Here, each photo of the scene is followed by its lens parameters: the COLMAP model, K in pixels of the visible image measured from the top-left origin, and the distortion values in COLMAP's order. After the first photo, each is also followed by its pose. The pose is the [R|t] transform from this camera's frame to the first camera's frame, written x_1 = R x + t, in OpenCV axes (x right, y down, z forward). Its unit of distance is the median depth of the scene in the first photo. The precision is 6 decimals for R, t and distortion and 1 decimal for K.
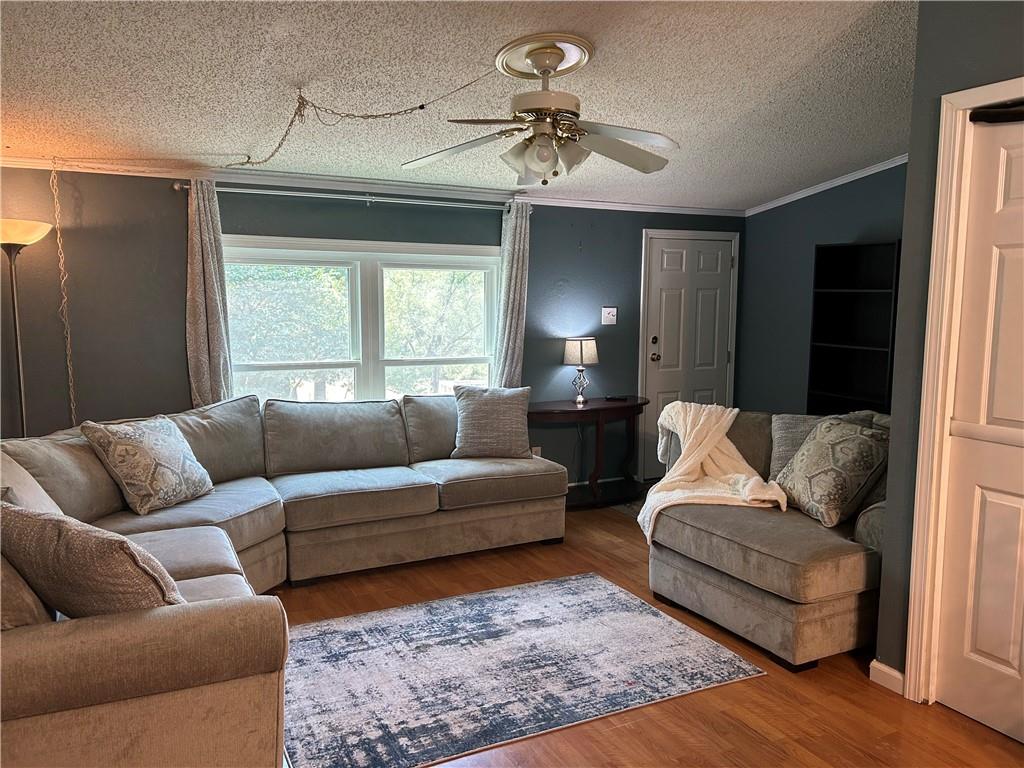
lens RADIAL K [[770.7, 0, 512.0], [0, 770.7, 384.0], [0, 0, 1]] dist [0.059474, -0.068591]
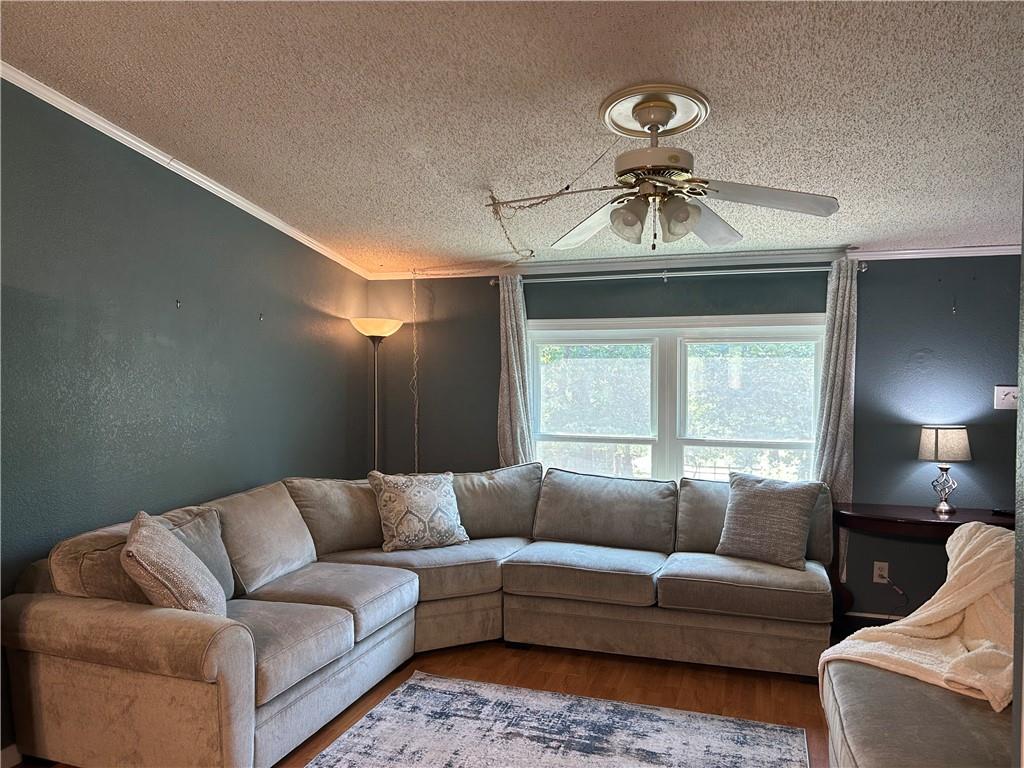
lens RADIAL K [[770.7, 0, 512.0], [0, 770.7, 384.0], [0, 0, 1]] dist [0.059474, -0.068591]
pose [[0.708423, 0.007864, -0.705745, 0.432886], [-0.076139, 0.994954, -0.065342, -0.024401], [0.701670, 0.100025, 0.705447, 0.208791]]
